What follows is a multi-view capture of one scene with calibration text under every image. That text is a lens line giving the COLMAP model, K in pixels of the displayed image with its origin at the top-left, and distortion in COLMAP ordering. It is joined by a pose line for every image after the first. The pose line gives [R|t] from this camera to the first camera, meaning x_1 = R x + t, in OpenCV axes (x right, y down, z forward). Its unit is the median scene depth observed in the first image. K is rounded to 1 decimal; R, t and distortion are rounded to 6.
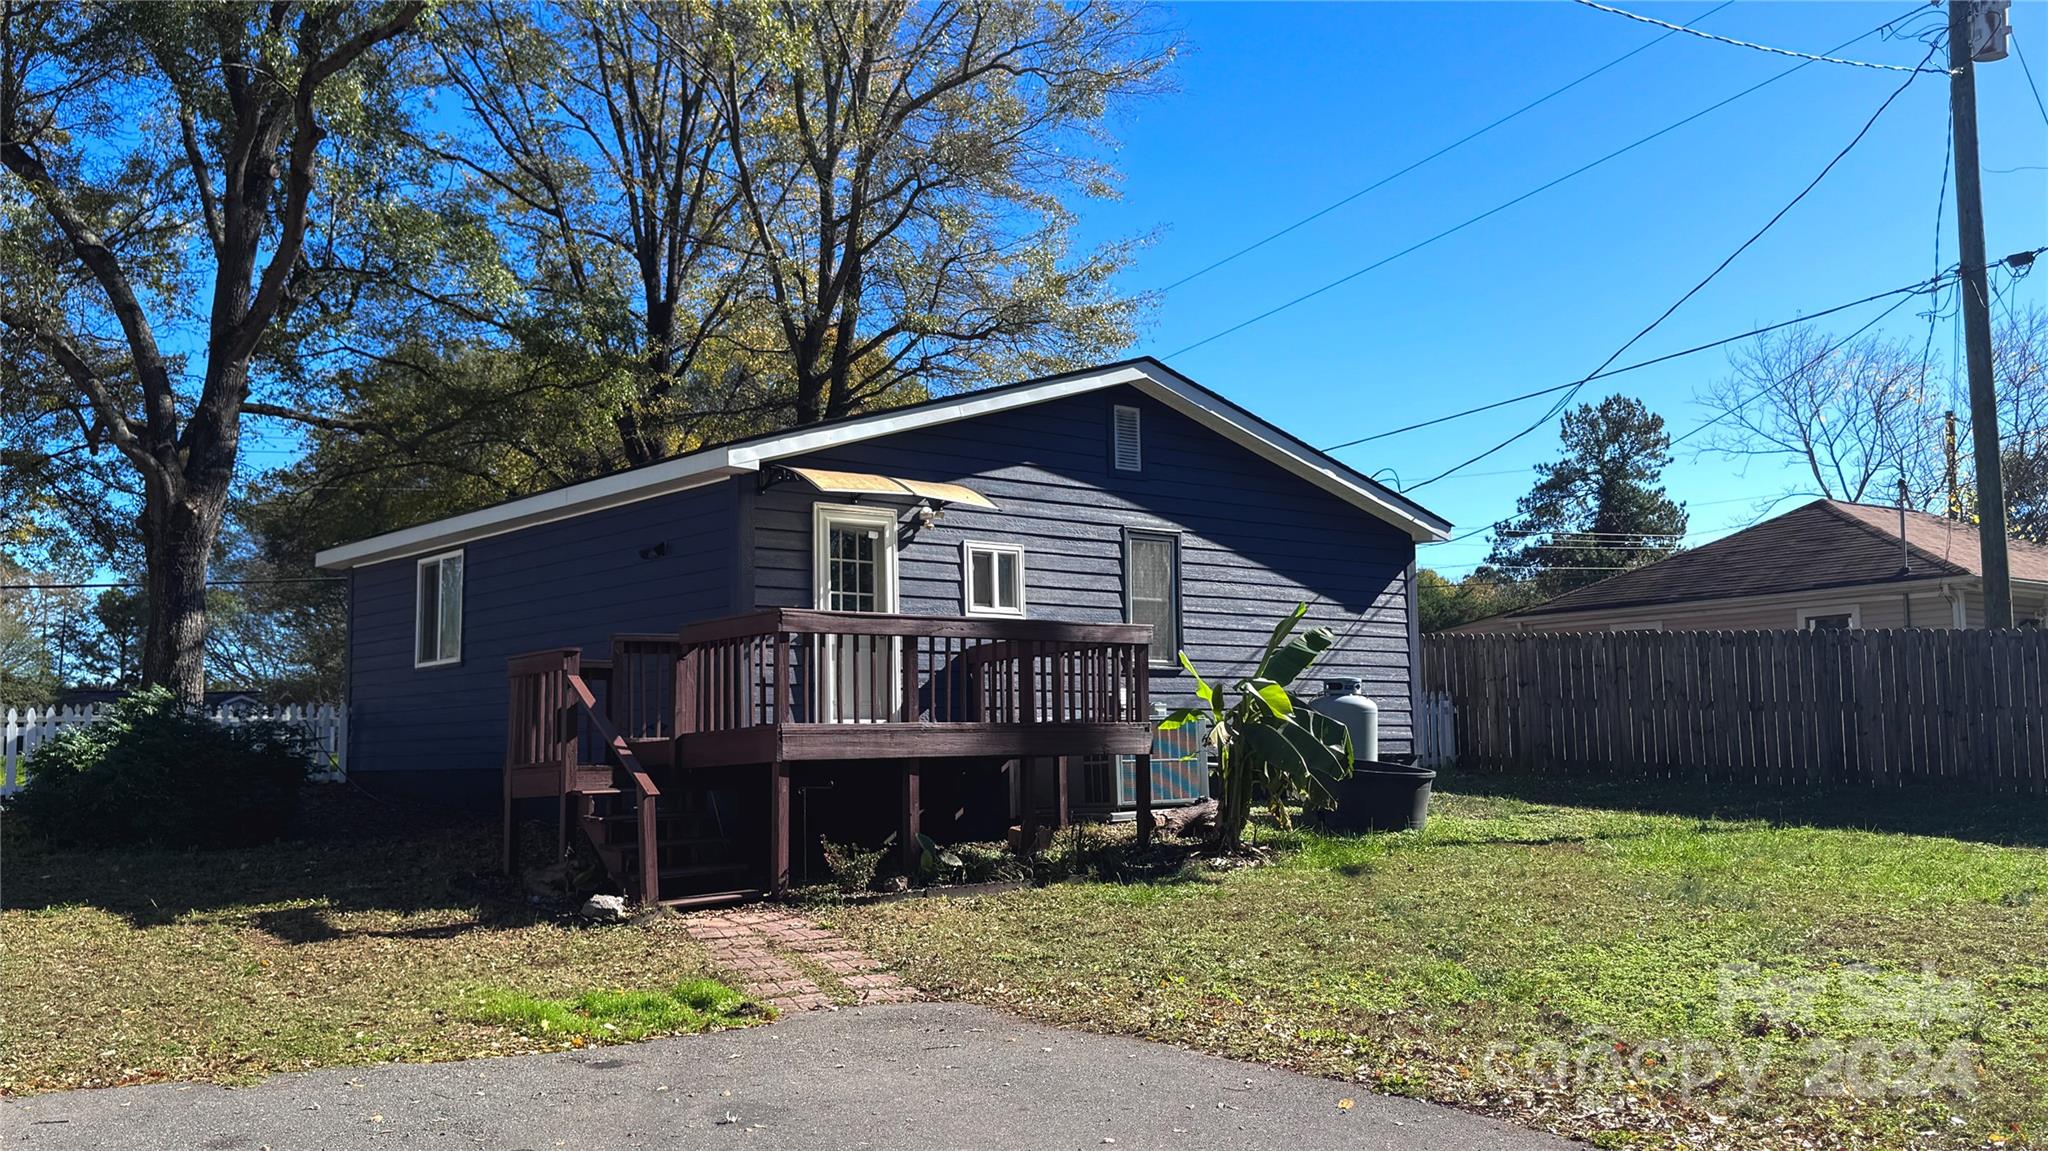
lens RADIAL K [[1836.4, 0, 1024.0], [0, 1836.4, 575.5], [0, 0, 1]] dist [0.082330, 0.001376]
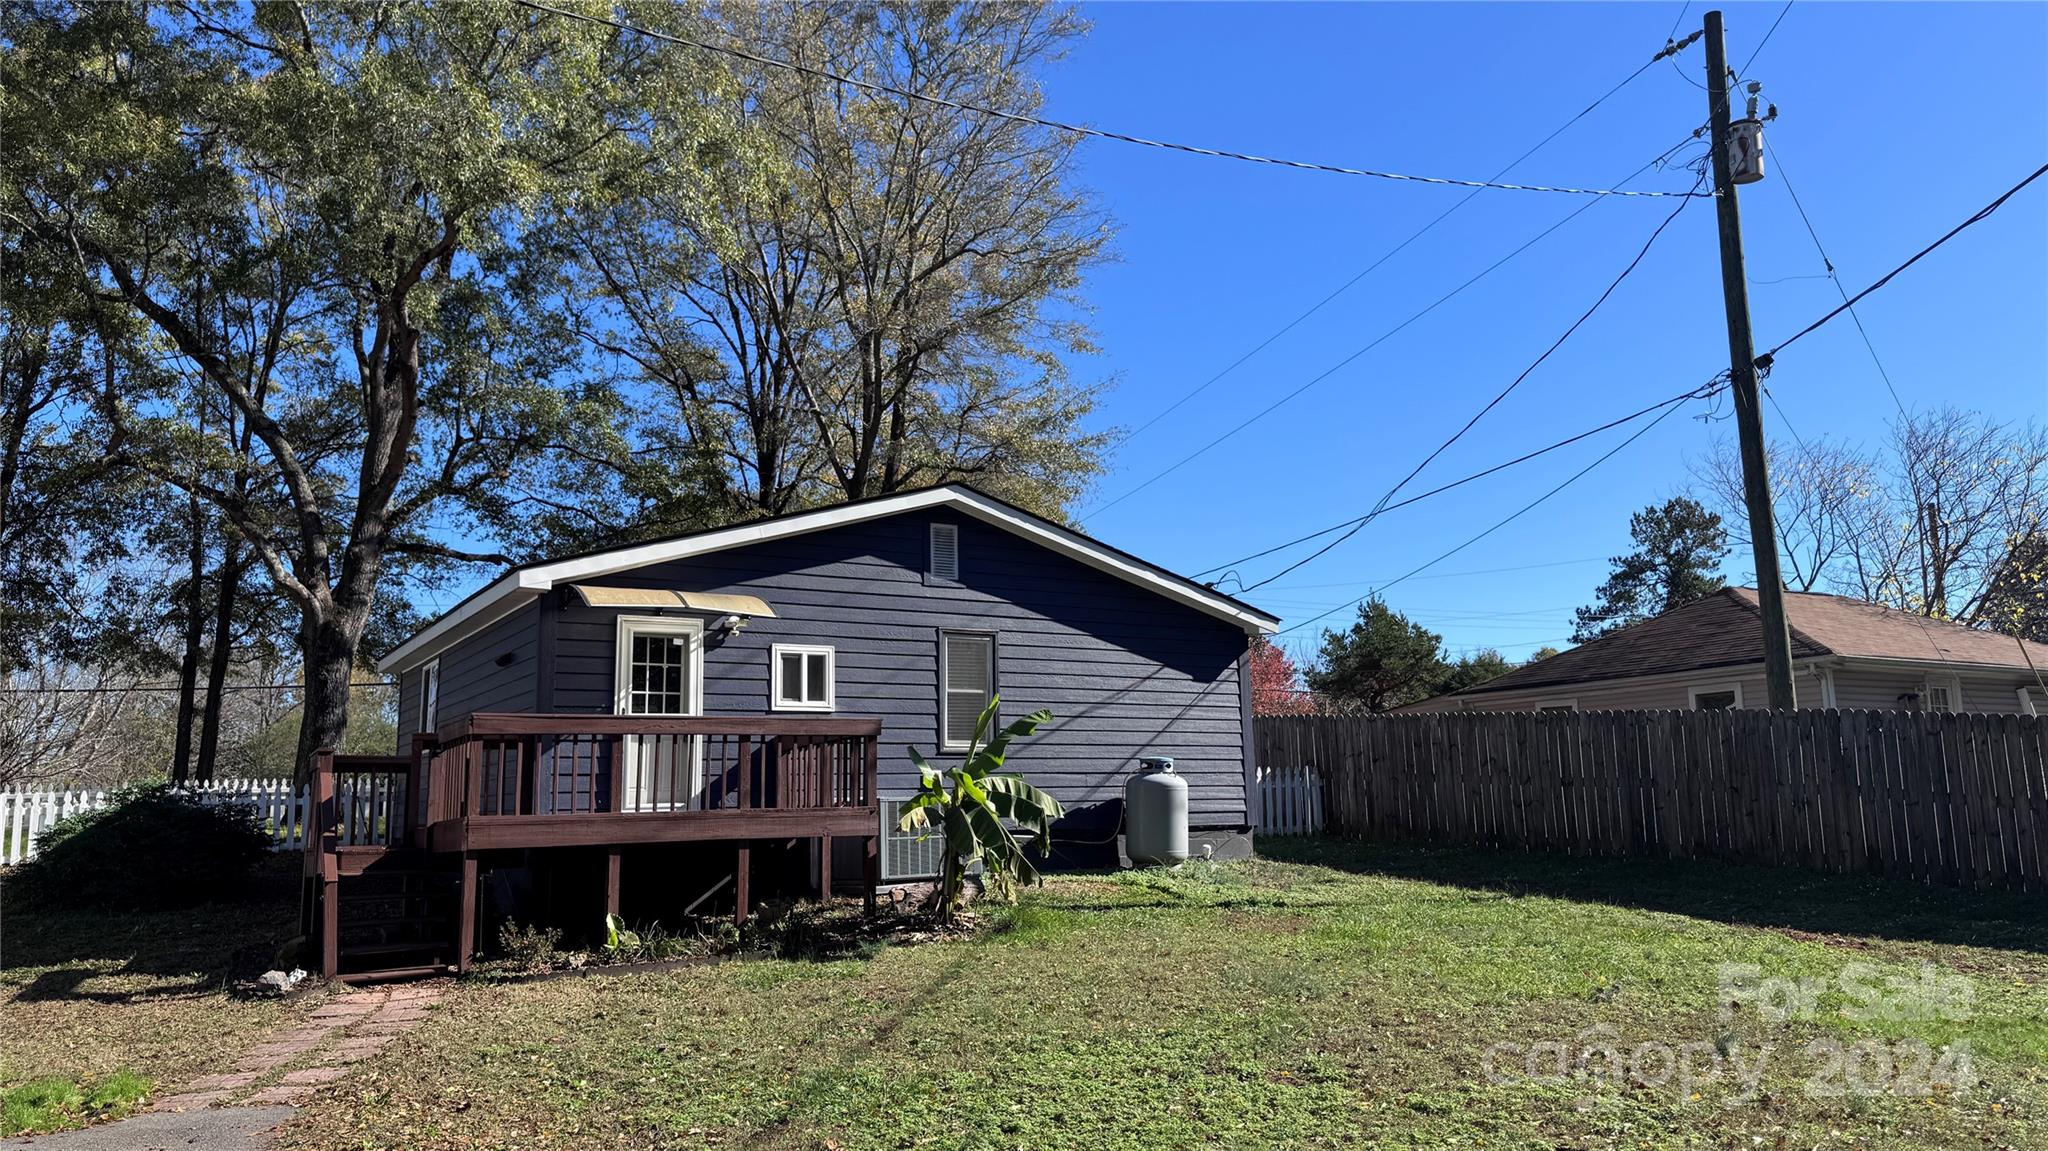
lens RADIAL K [[1433.5, 0, 1024.0], [0, 1433.5, 575.5], [0, 0, 1]] dist [0.070636, -0.001697]
pose [[0.985404, -0.027199, -0.168044, 0.236778], [0.017530, 0.998118, -0.058755, -0.005466], [0.169326, 0.054952, 0.984027, 0.114779]]
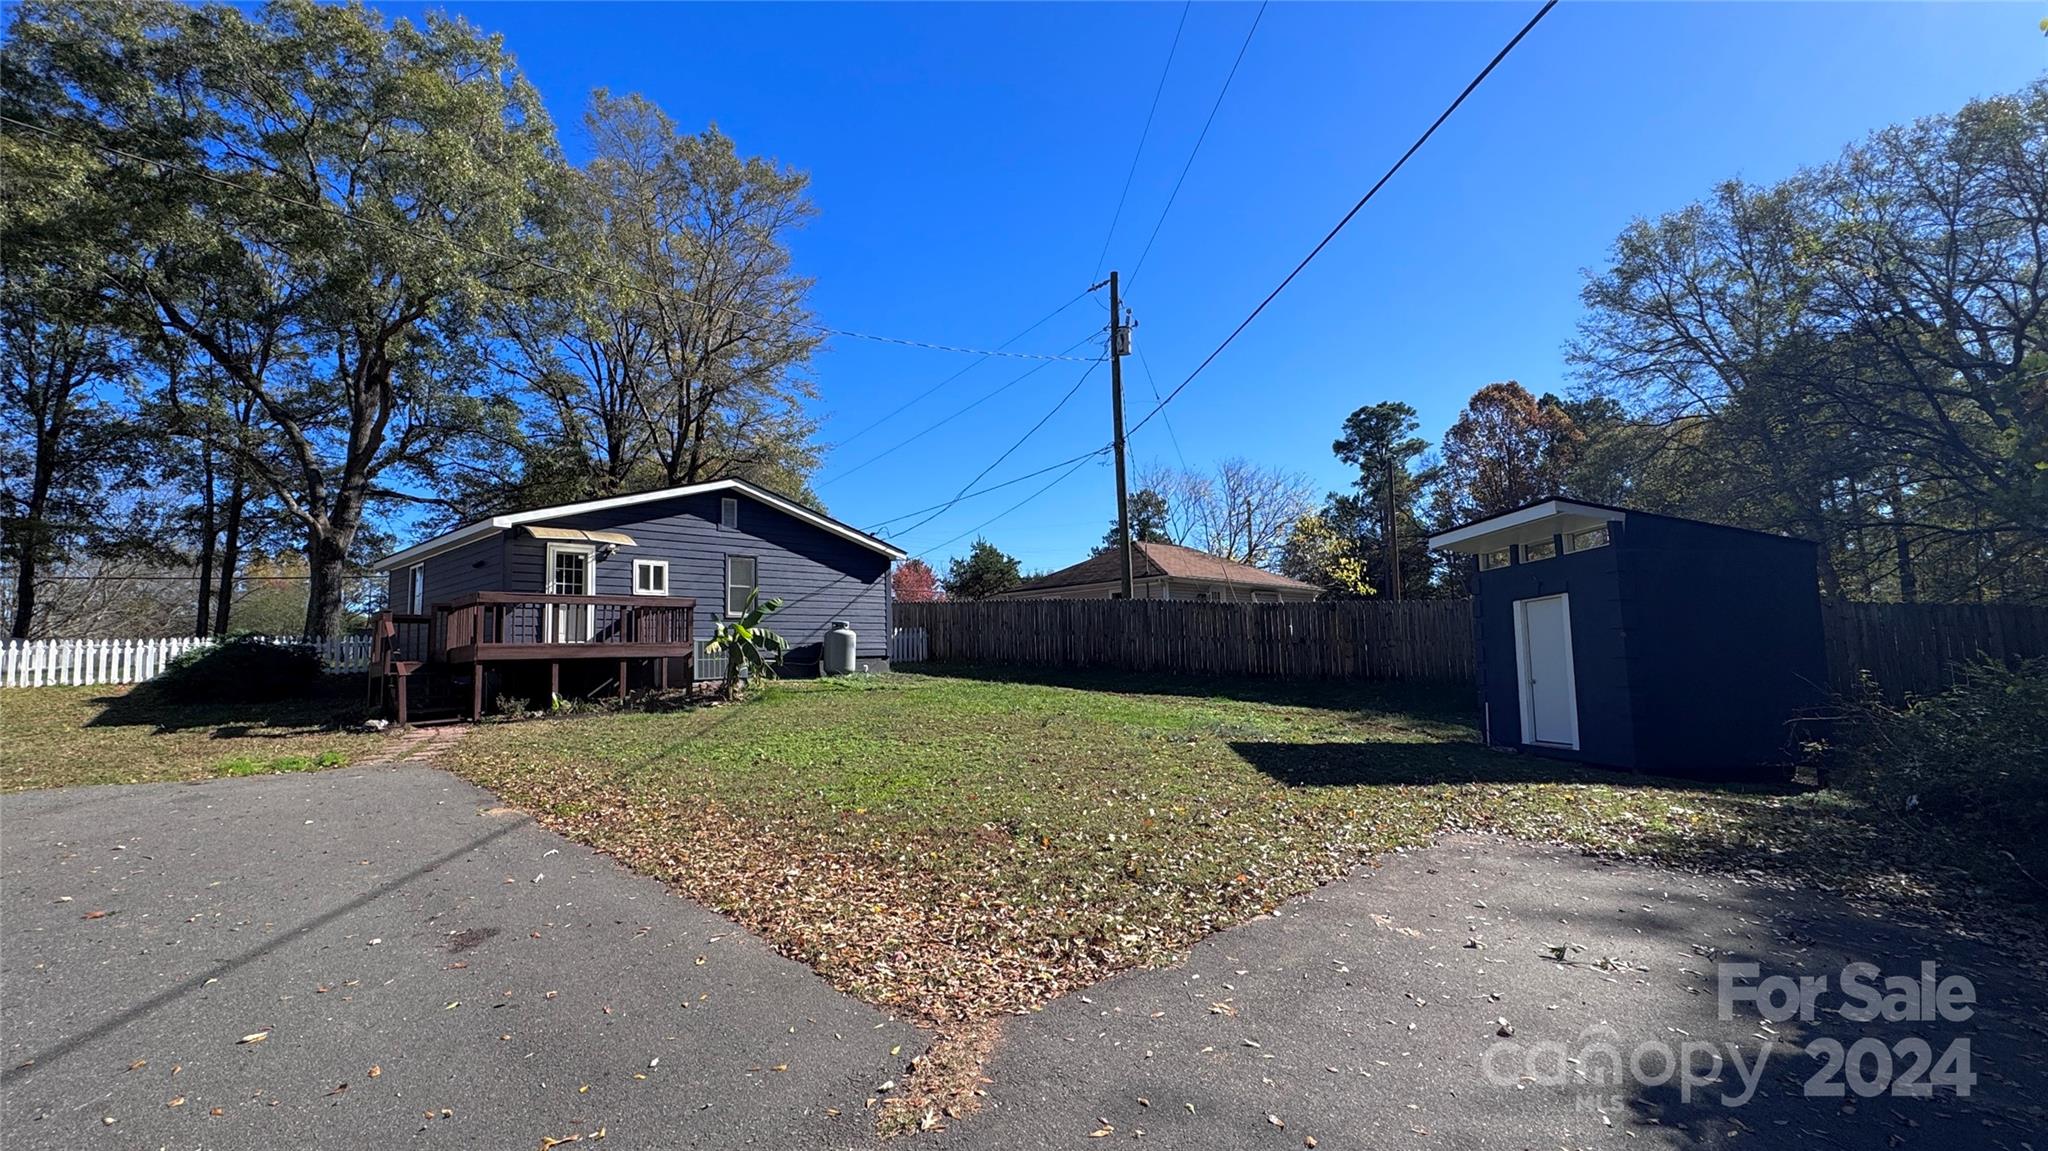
lens RADIAL K [[903.0, 0, 1024.0], [0, 903.0, 575.5], [0, 0, 1]] dist [0.000012, 0.000524]
pose [[0.995279, 0.001694, 0.097041, 0.279273], [-0.002119, 0.999989, 0.004281, -0.005045], [-0.097033, -0.004466, 0.995271, -0.101367]]
